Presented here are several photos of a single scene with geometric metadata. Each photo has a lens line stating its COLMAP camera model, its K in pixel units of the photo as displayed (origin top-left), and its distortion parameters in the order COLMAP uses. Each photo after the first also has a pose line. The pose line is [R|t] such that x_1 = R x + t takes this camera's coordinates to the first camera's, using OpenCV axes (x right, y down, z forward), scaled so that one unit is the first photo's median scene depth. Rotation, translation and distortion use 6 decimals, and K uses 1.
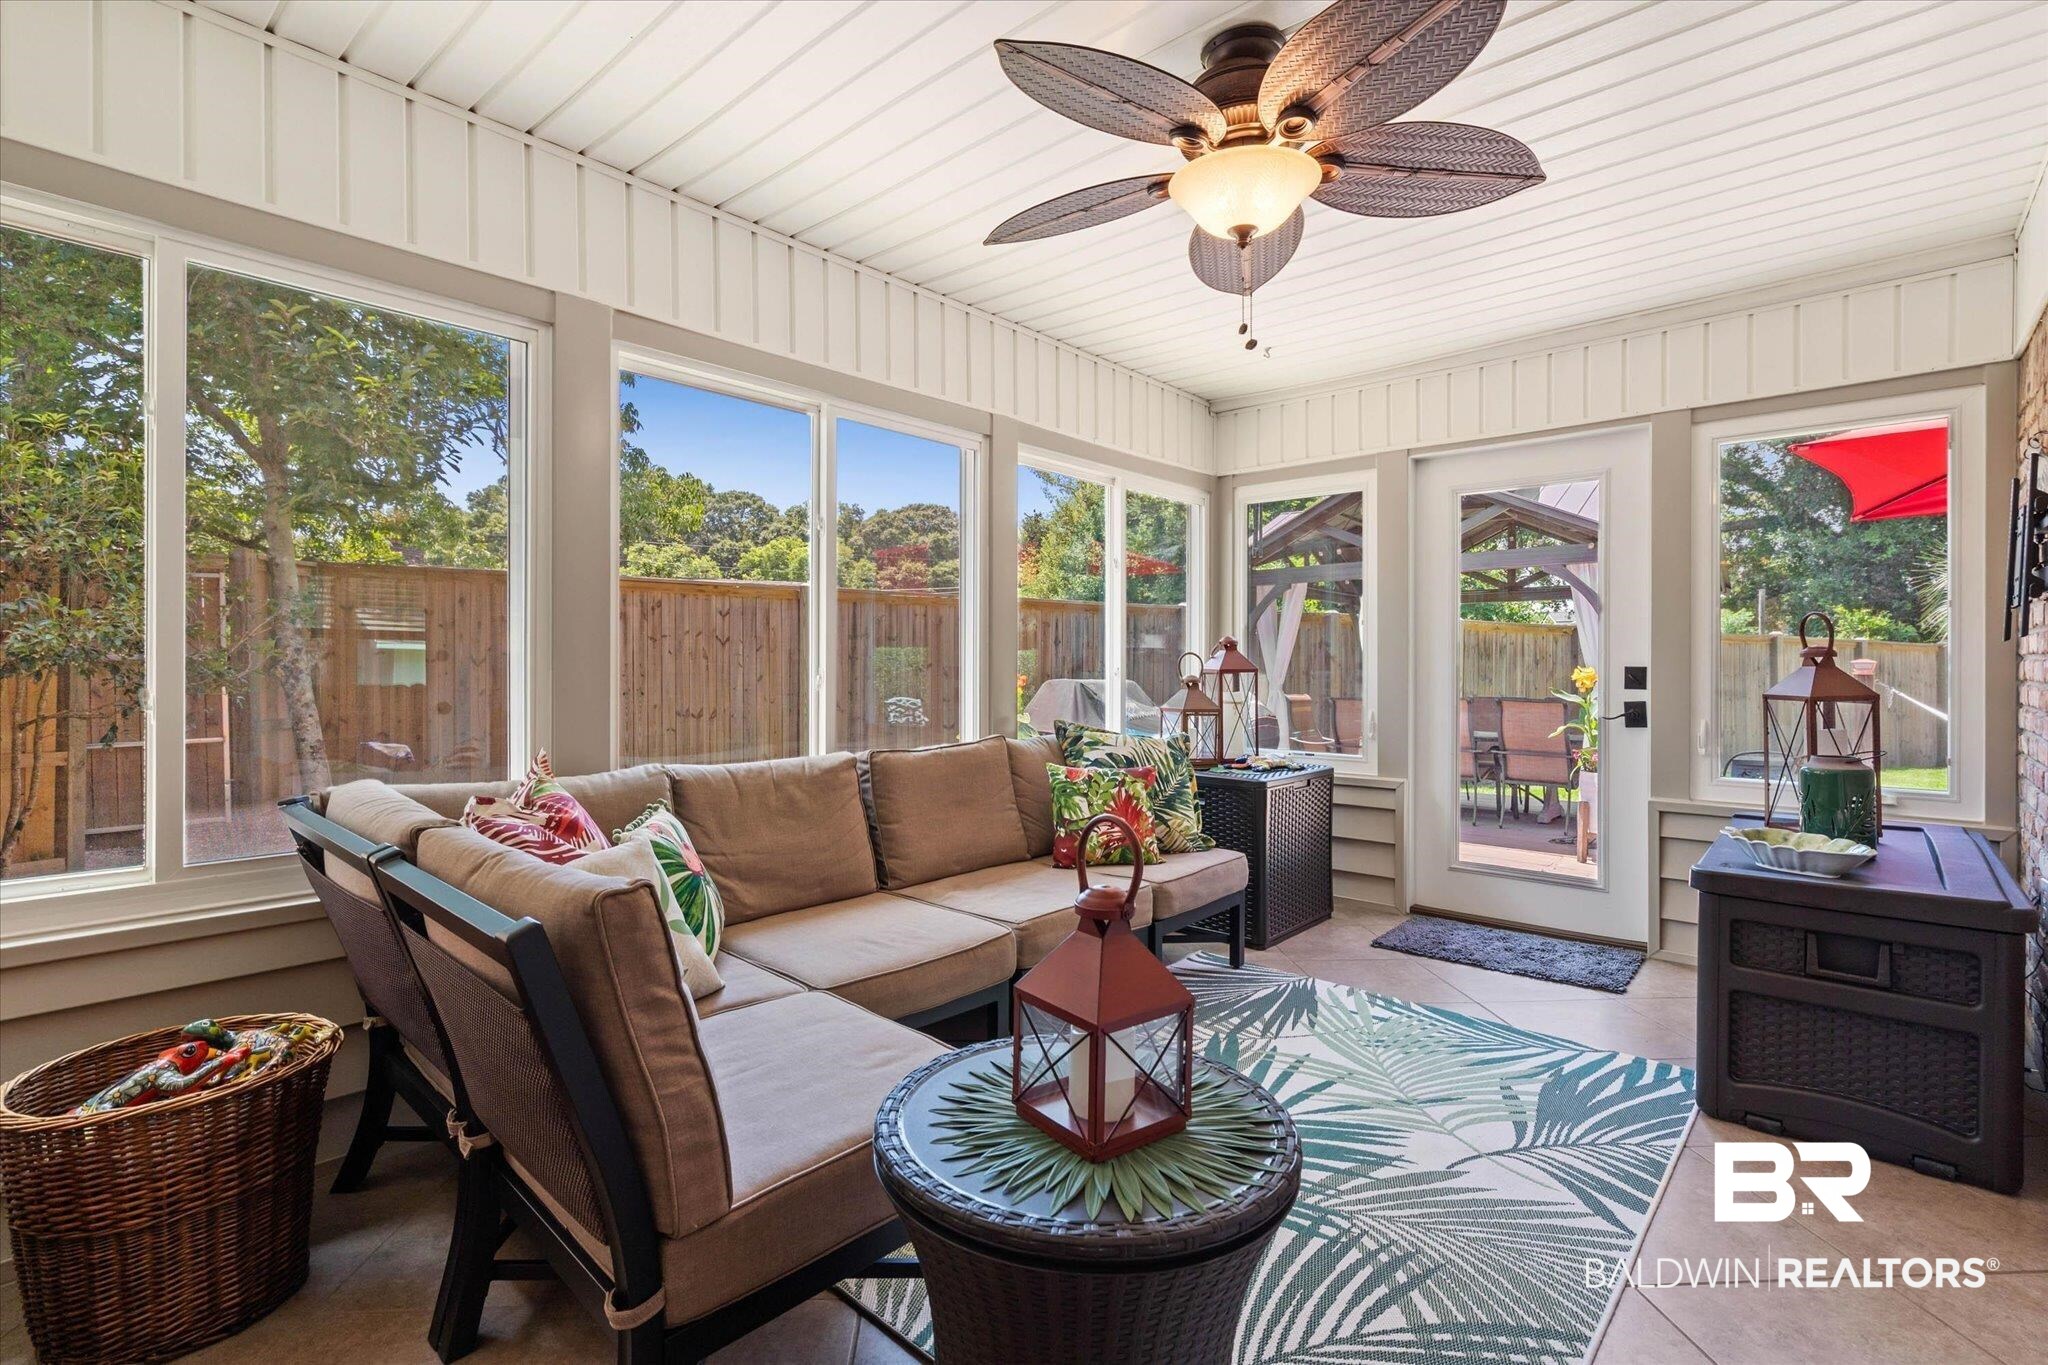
lens RADIAL K [[945.1, 0, 1026.4], [0, 945.1, 677.9], [0, 0, 1]] dist [-0.005533, 0.001023]
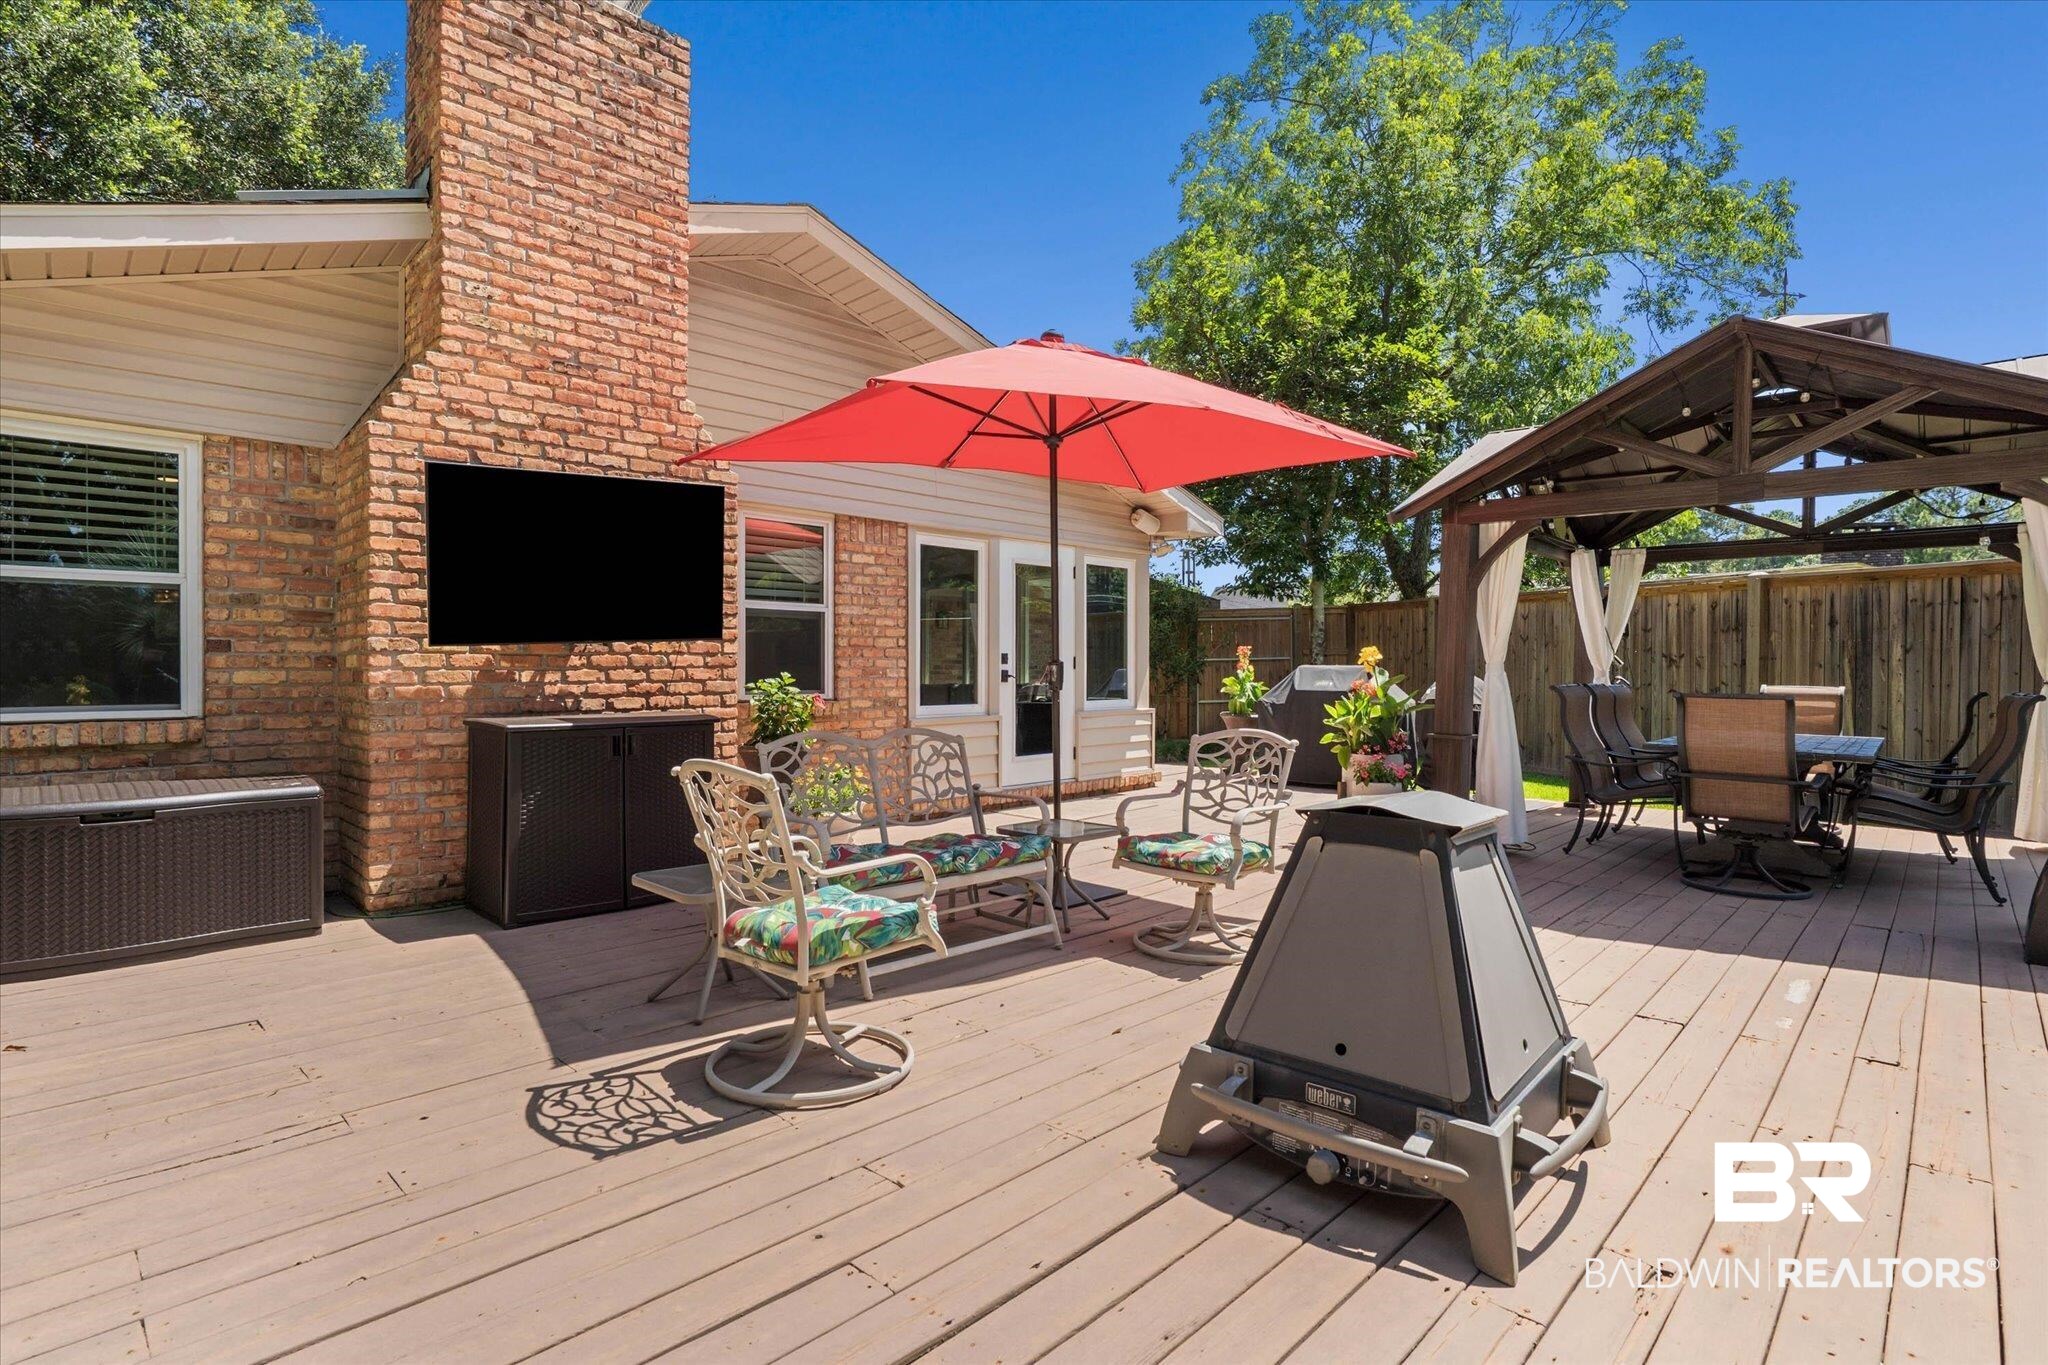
lens RADIAL K [[1003.7, 0, 1014.0], [0, 1003.7, 679.9], [0, 0, 1]] dist [-0.028265, -0.000438]
pose [[-0.077273, 0.005551, -0.996995, 1.036673], [-0.009226, 0.999938, 0.006282, 0.012047], [0.996967, 0.009683, -0.077217, 0.437036]]
